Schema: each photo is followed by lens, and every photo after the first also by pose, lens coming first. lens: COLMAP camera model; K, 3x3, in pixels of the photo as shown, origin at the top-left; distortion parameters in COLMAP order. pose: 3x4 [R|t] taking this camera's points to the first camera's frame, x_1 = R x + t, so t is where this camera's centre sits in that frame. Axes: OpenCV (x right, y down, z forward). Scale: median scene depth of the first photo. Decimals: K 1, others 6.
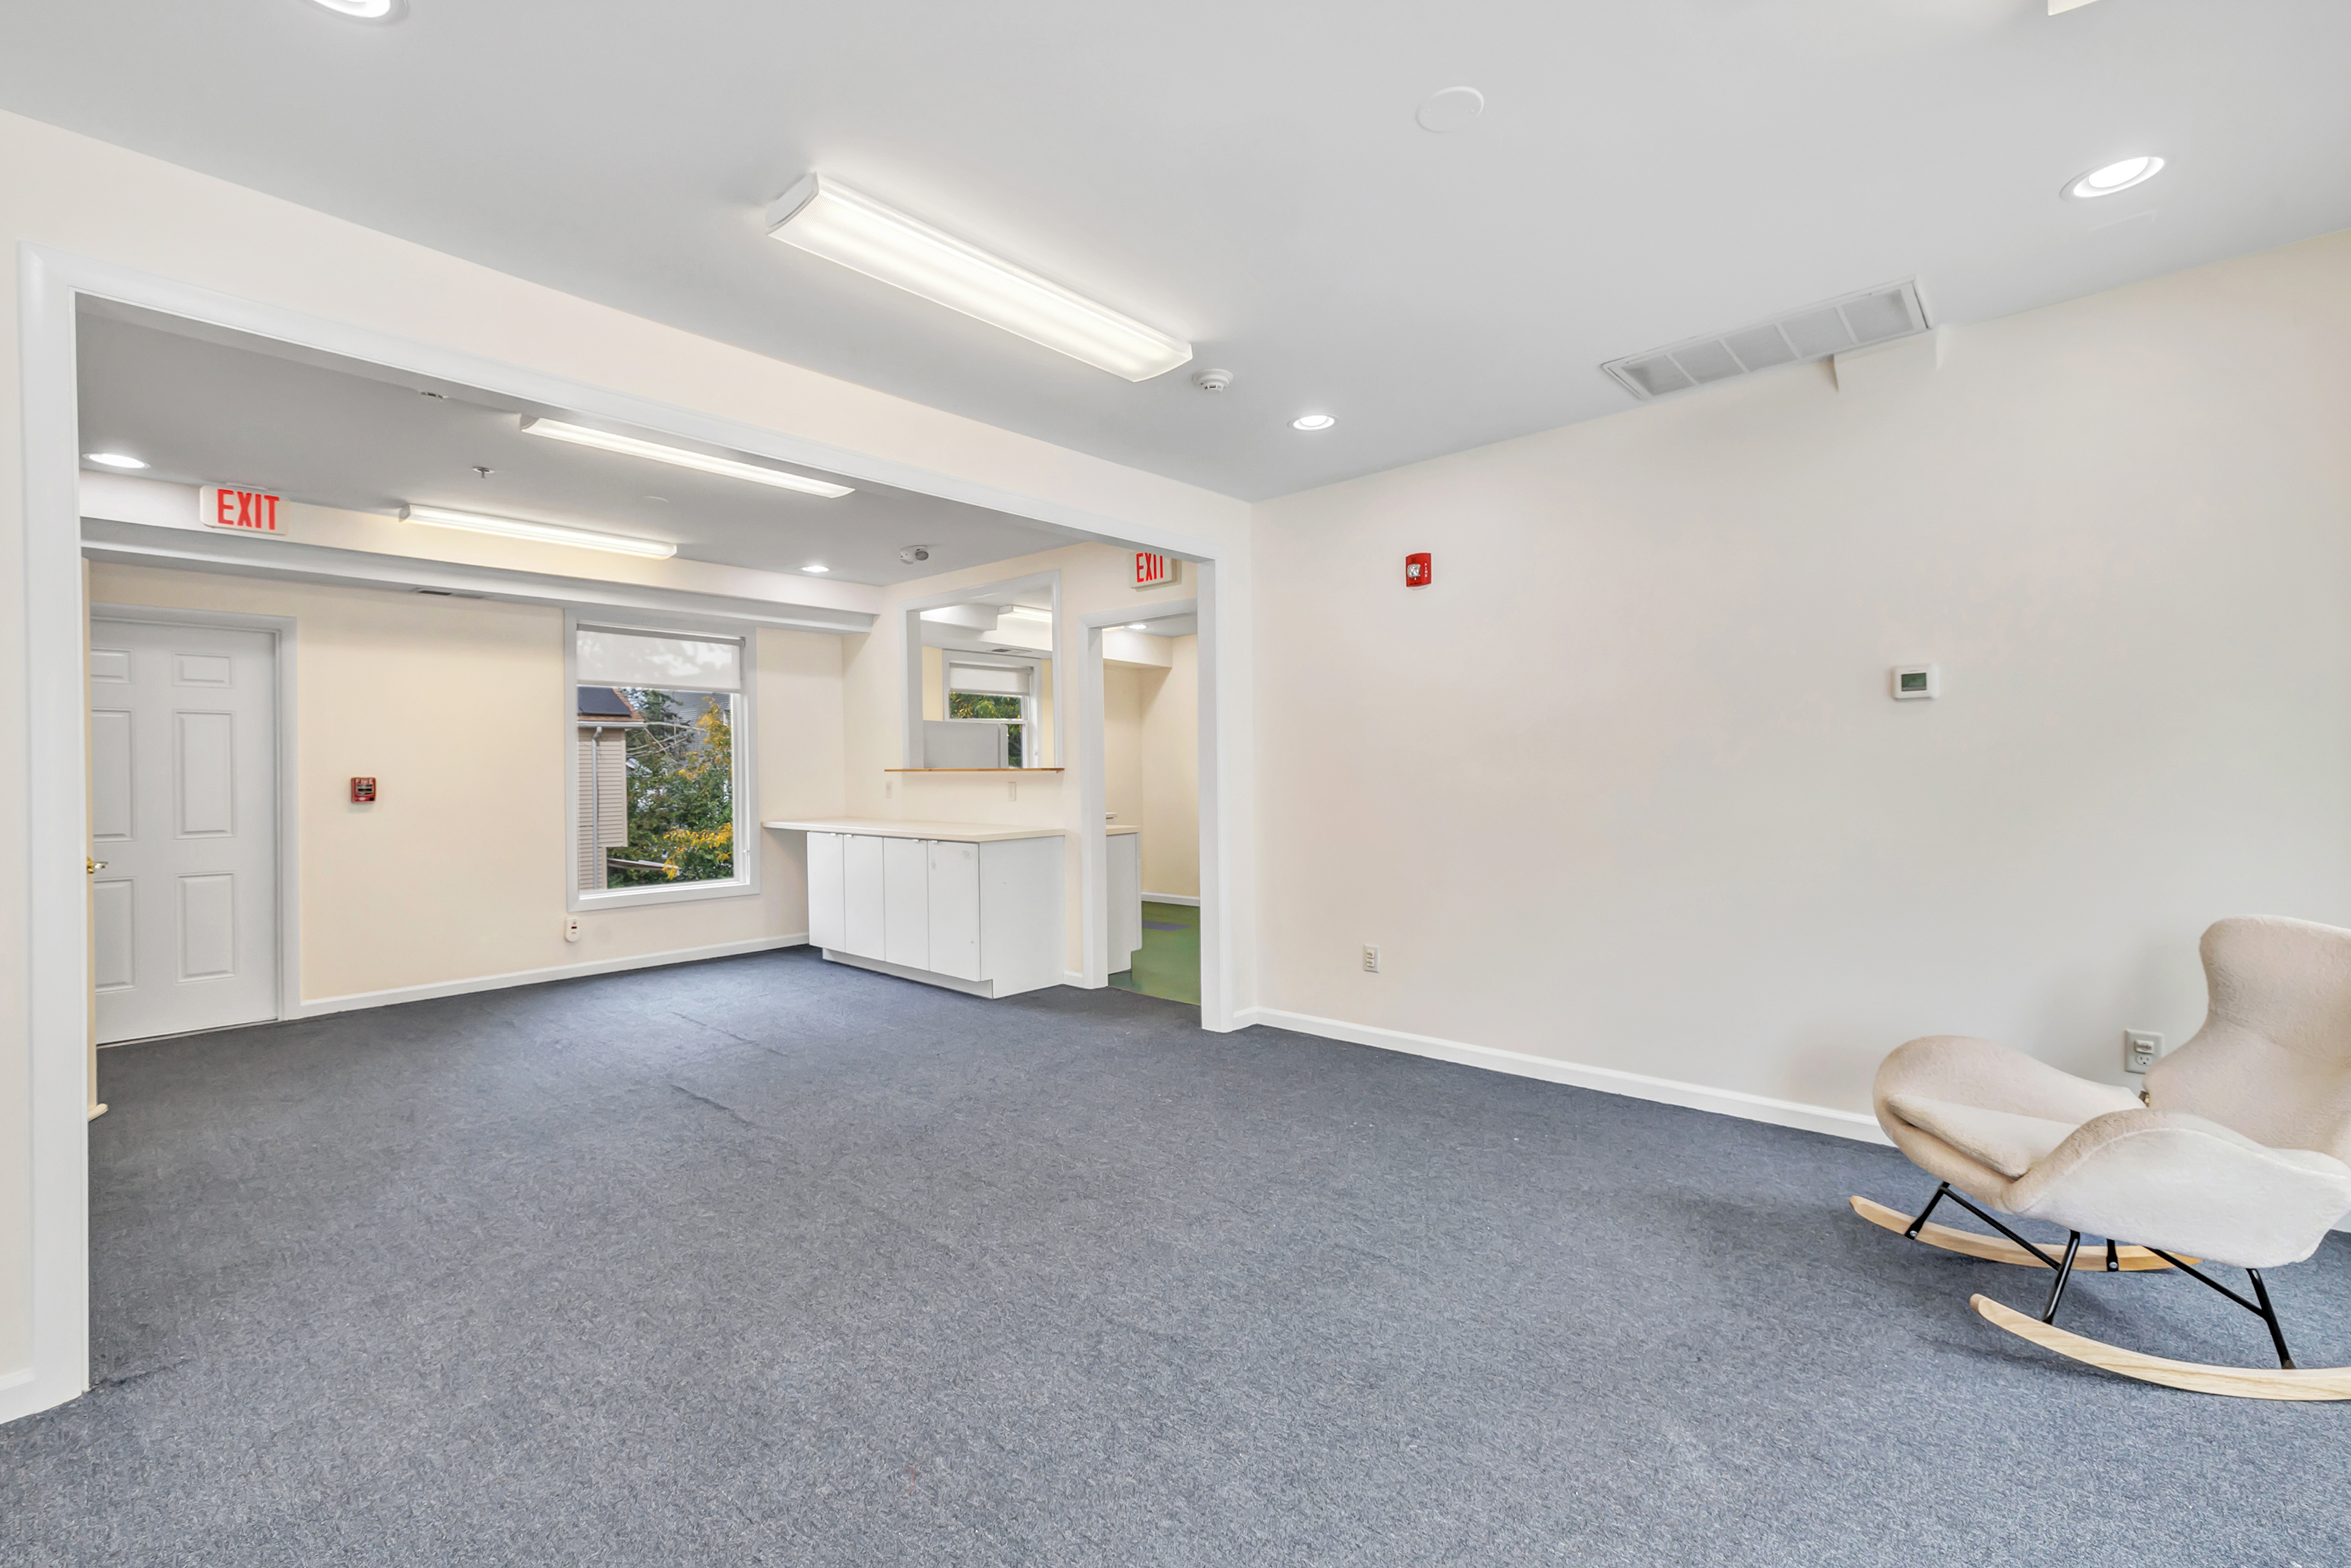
lens RADIAL K [[1022.3, 0, 1178.3], [0, 1022.3, 782.4], [0, 0, 1]] dist [-0.003473, -0.000266]
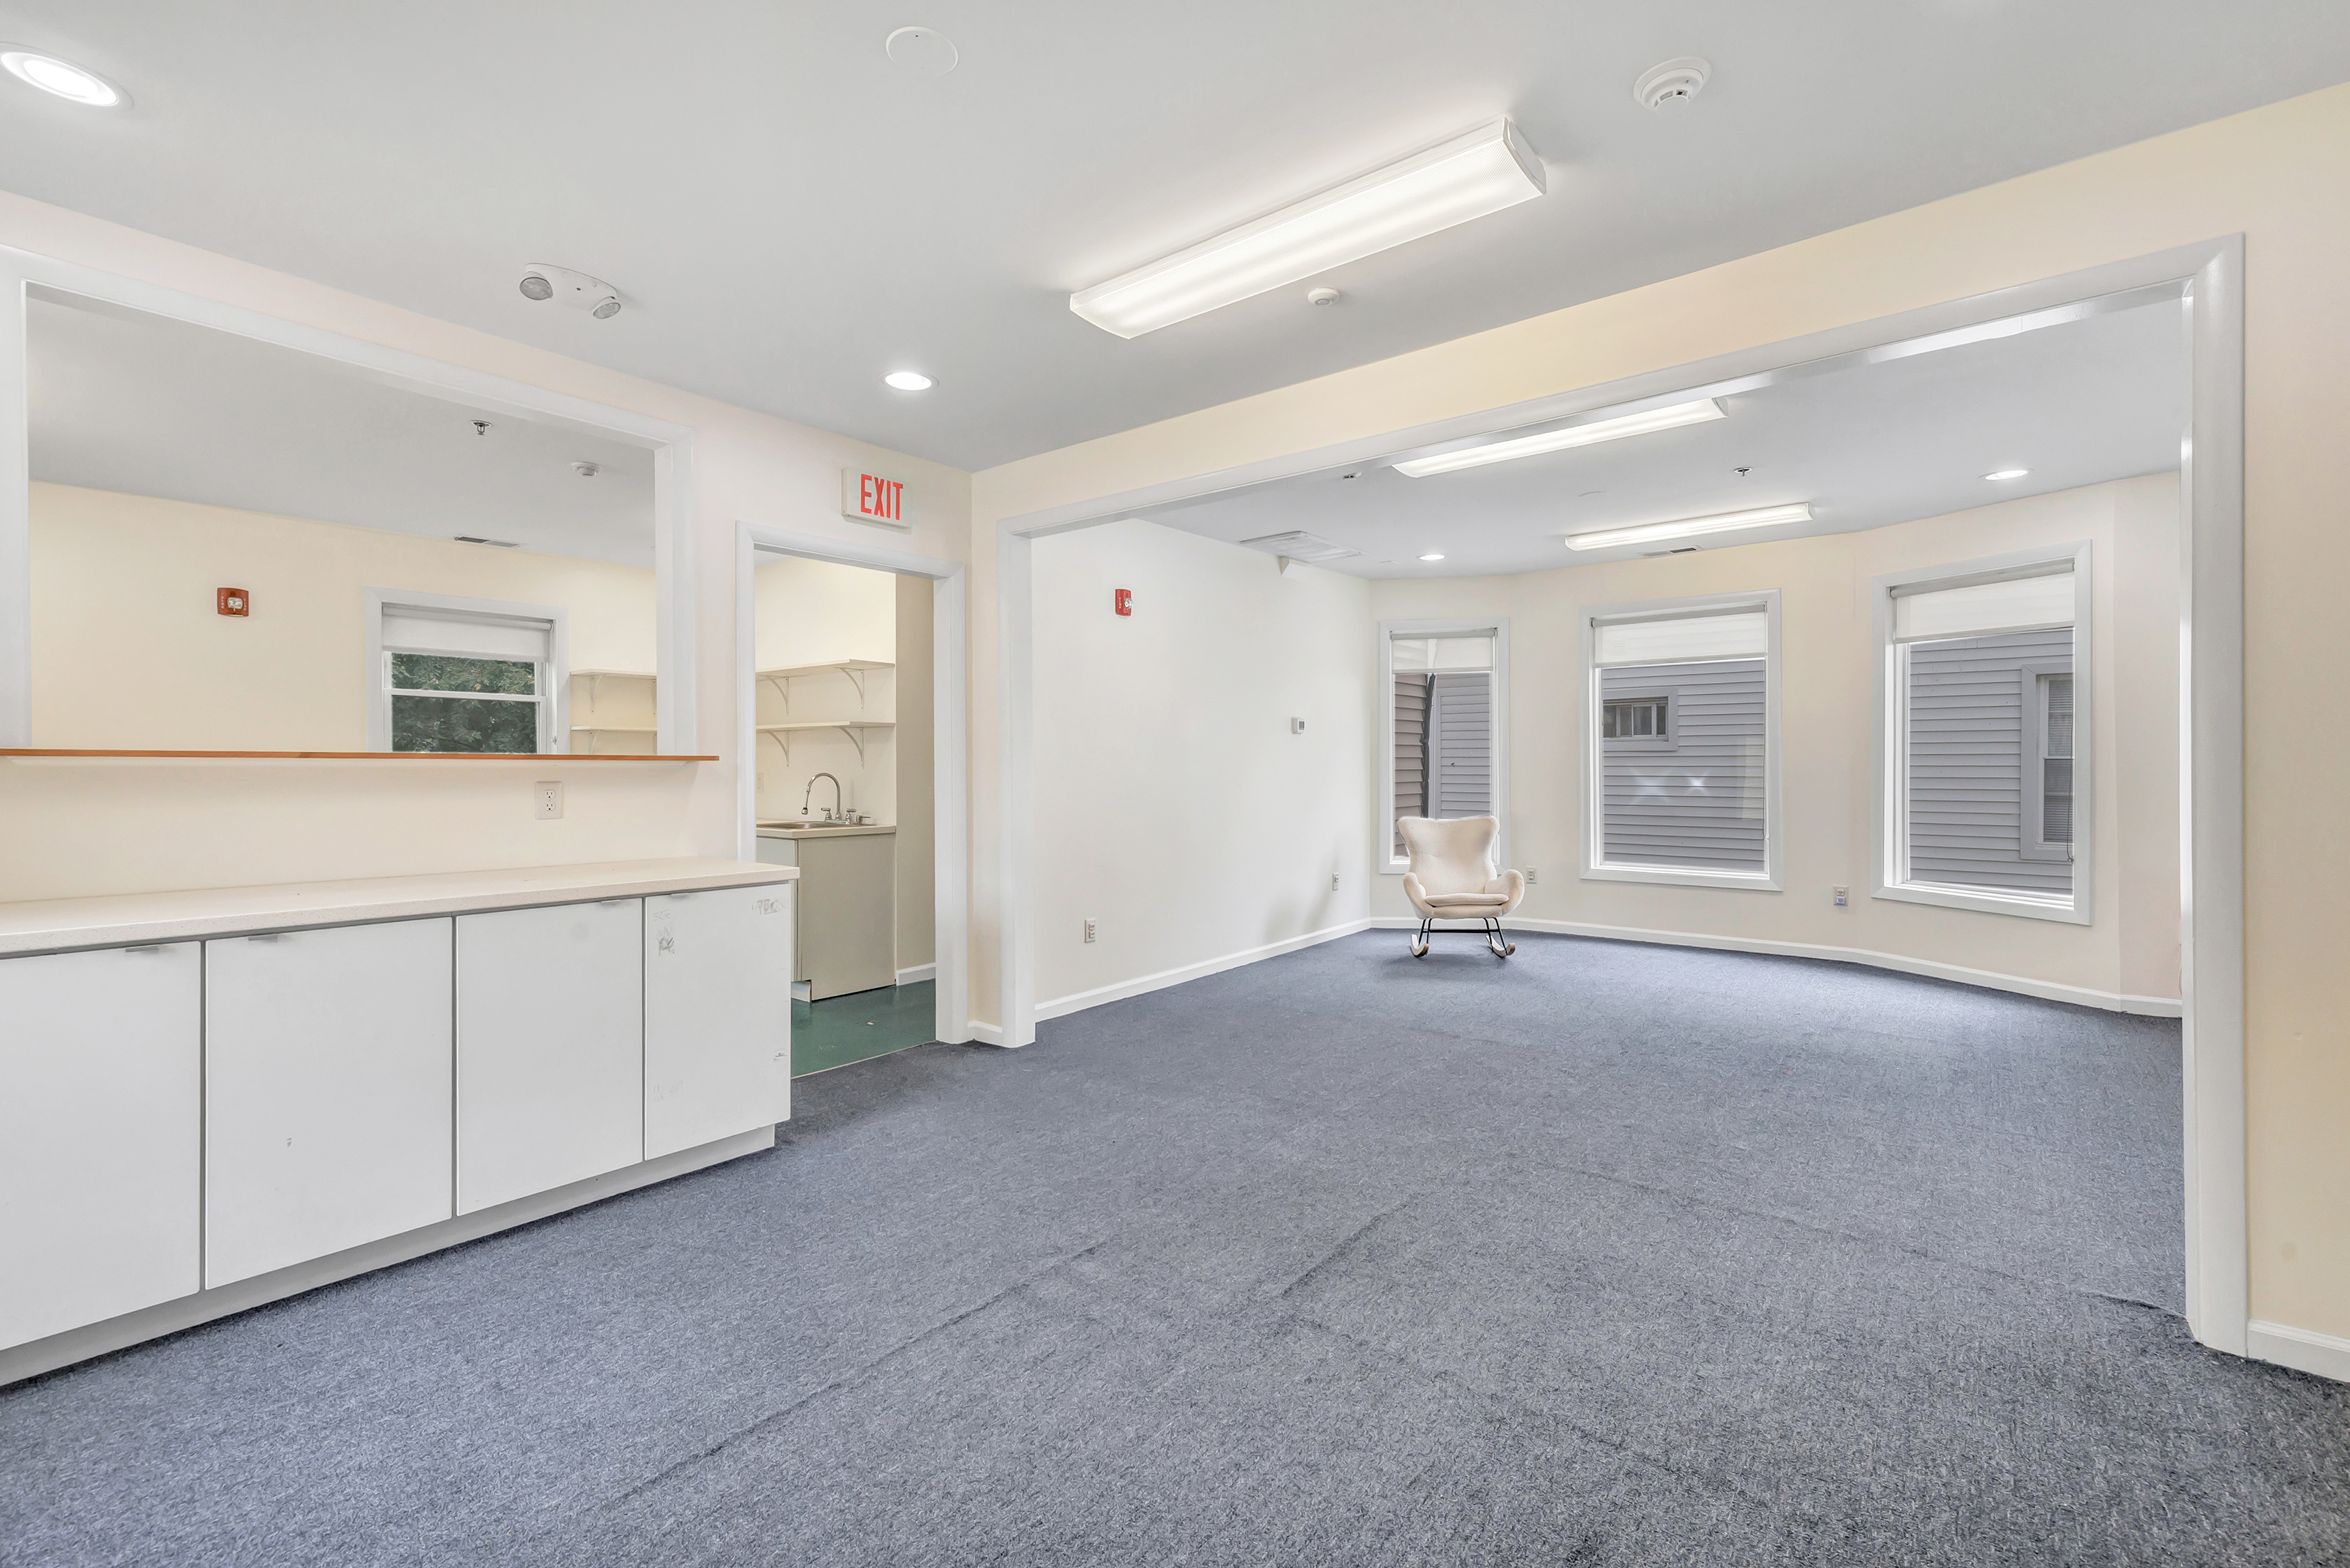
lens RADIAL K [[1021.8, 0, 1173.0], [0, 1021.8, 778.8], [0, 0, 1]] dist [-0.003473, -0.000266]
pose [[-0.062047, -0.000634, 0.998073, -0.808839], [0.014721, 0.999890, 0.001550, 0.002580], [-0.997965, 0.014789, -0.062031, 0.827930]]
